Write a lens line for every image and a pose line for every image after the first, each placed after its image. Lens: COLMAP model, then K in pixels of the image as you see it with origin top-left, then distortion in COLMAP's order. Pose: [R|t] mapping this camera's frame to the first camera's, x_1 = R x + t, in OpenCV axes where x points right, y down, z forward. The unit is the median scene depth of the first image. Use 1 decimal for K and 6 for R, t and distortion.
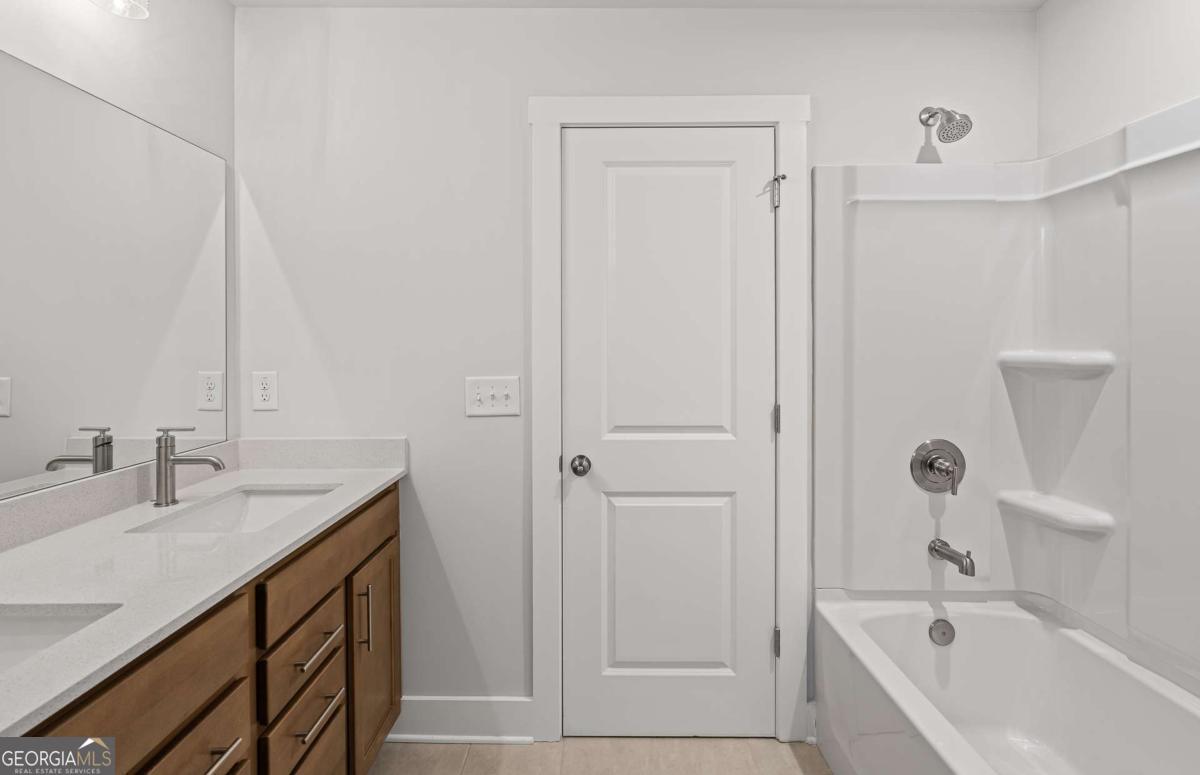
lens RADIAL K [[563.5, 0, 599.3], [0, 563.5, 339.8], [0, 0, 1]] dist [0.003328, 0.000682]
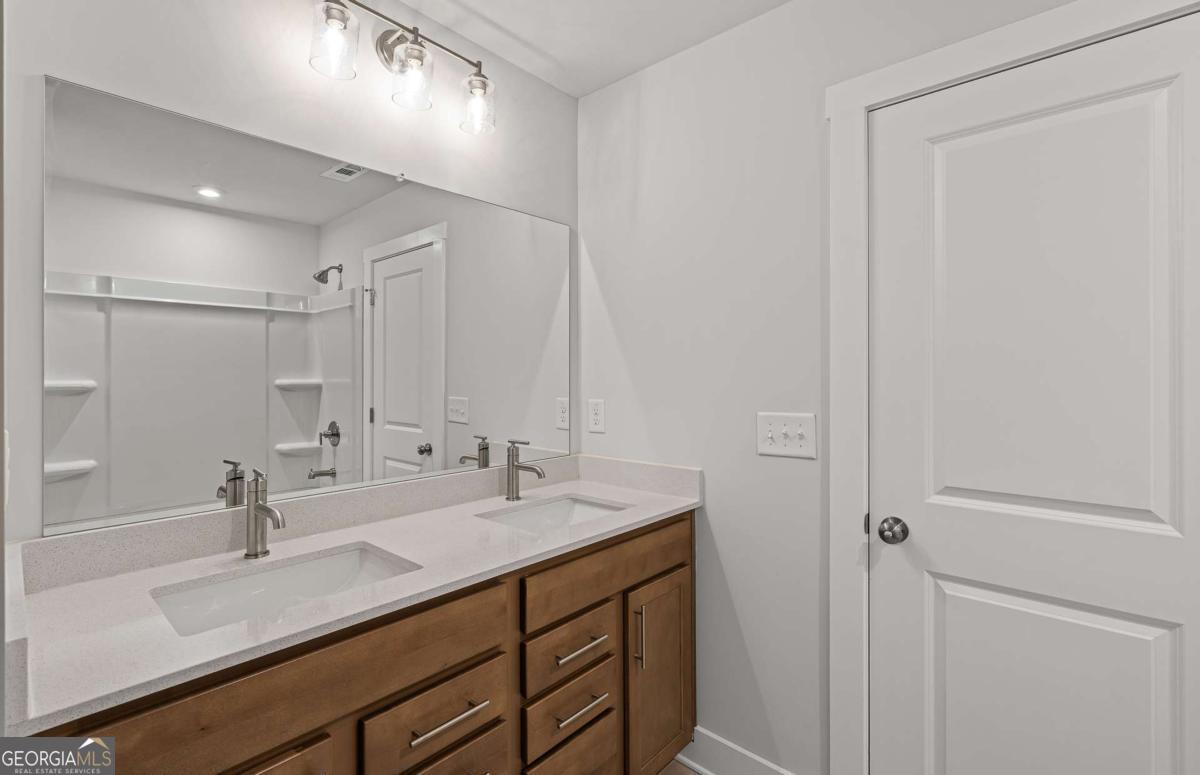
lens RADIAL K [[550.7, 0, 601.9], [0, 550.7, 371.3], [0, 0, 1]] dist [0.008049, 0.000253]
pose [[0.744087, -0.003754, -0.668073, 0.187598], [0.003304, 0.999993, -0.001940, -0.000454], [0.668075, -0.000764, 0.744094, 0.153565]]
